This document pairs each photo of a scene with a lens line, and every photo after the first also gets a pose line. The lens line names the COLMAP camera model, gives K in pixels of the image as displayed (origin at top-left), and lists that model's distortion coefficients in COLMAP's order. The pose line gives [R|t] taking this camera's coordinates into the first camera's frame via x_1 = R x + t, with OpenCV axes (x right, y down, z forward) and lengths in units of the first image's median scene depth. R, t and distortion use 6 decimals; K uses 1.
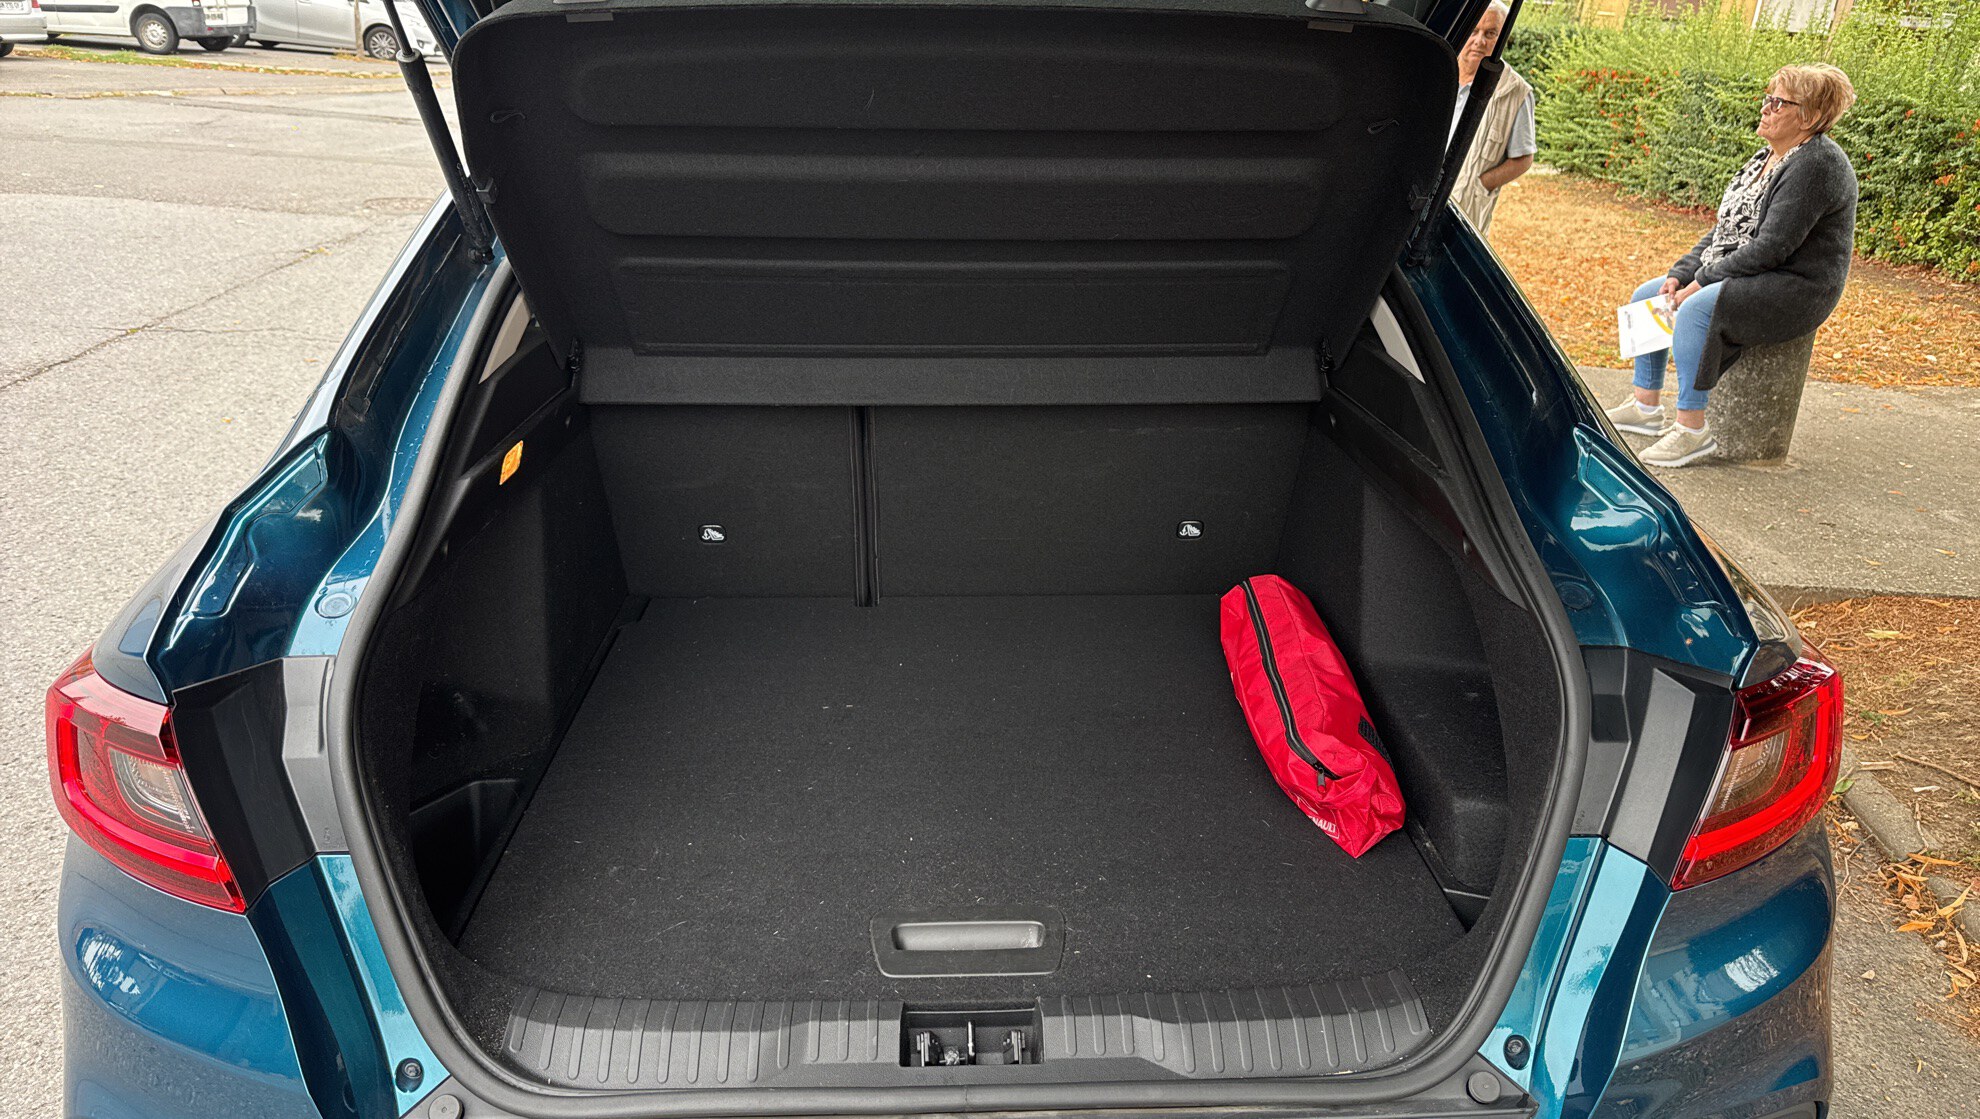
lens RADIAL K [[1434.8, 0, 988.9], [0, 1434.8, 571.0], [0, 0, 1]] dist [0.019043, -0.024745]
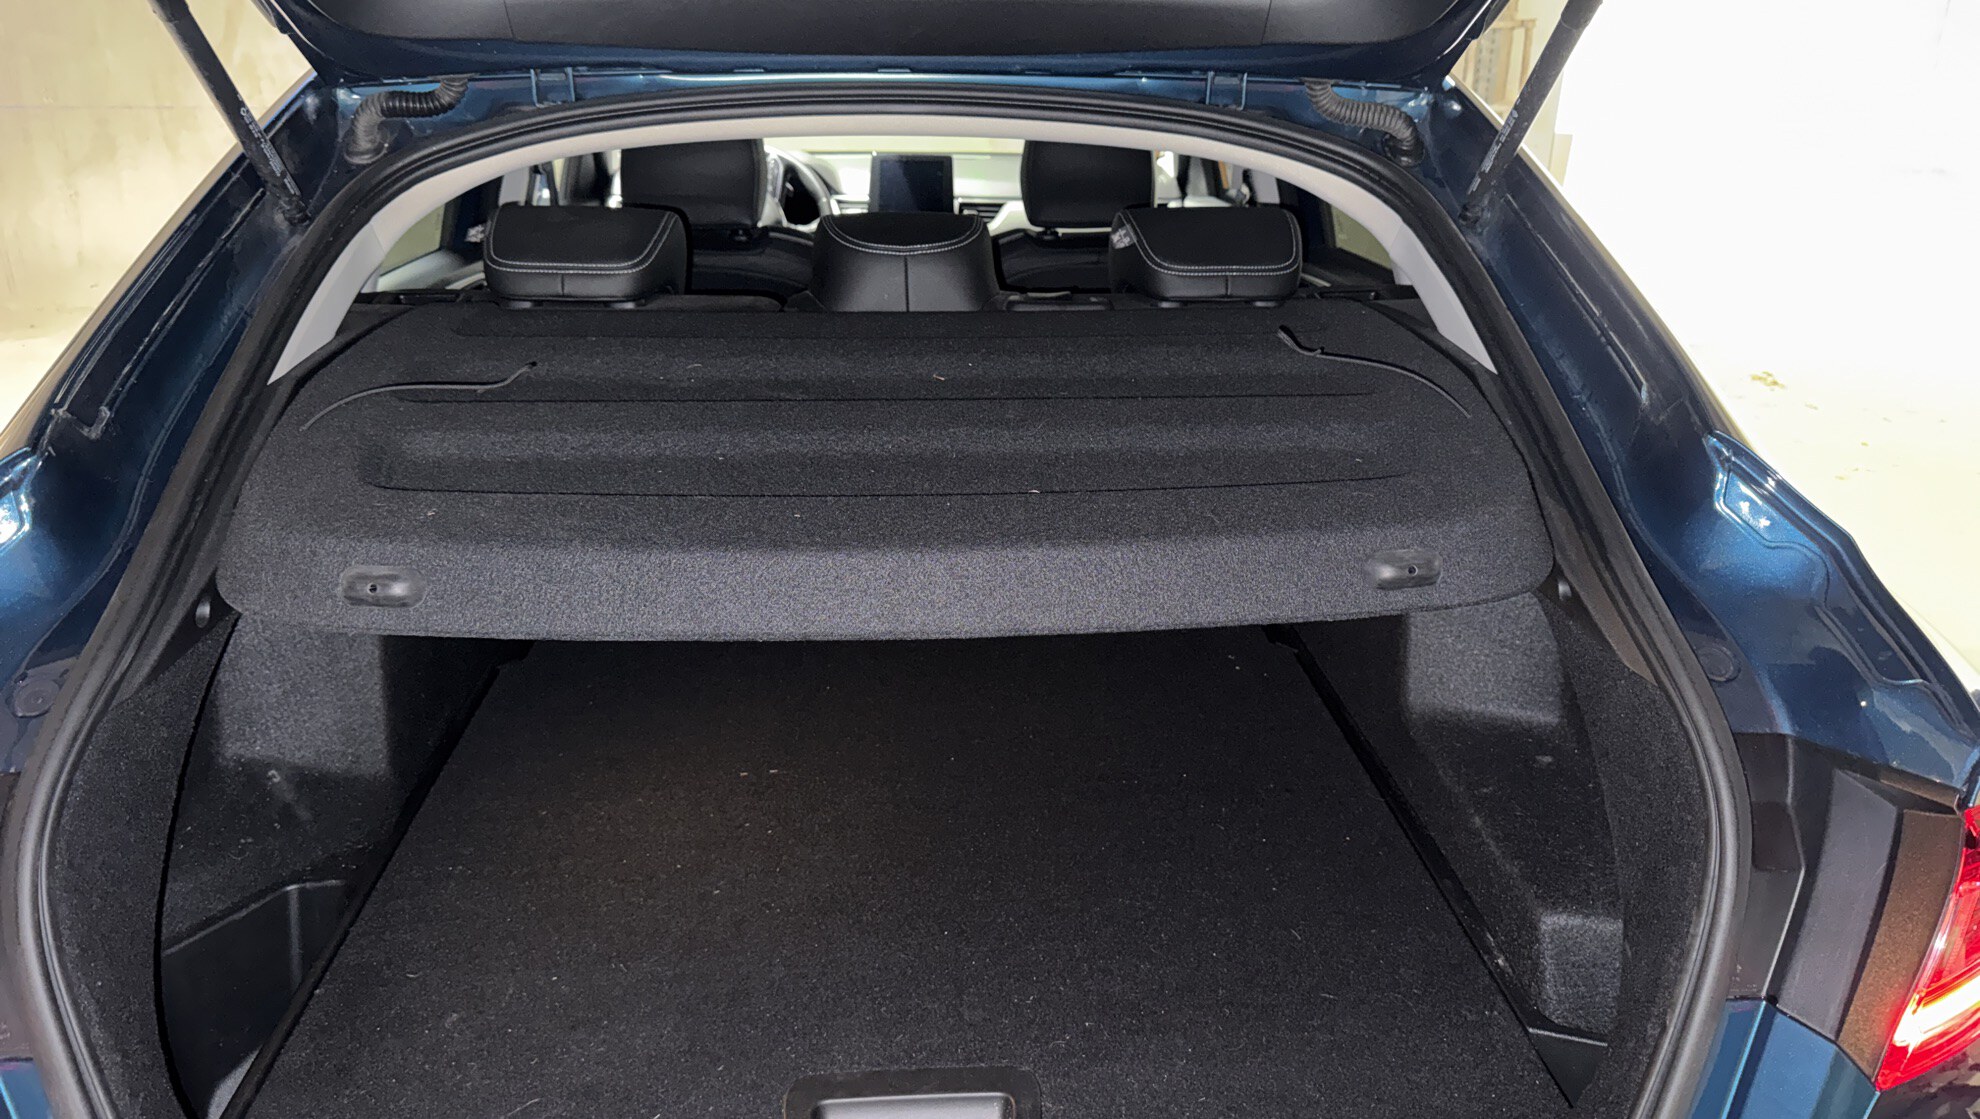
lens RADIAL K [[1434.8, 0, 988.9], [0, 1434.8, 571.0], [0, 0, 1]] dist [0.019043, -0.024745]
pose [[0.999719, -0.009952, 0.021501, 0.010261], [0.009261, 0.999446, 0.031980, -0.050676], [-0.021808, -0.031772, 0.999257, 0.223300]]
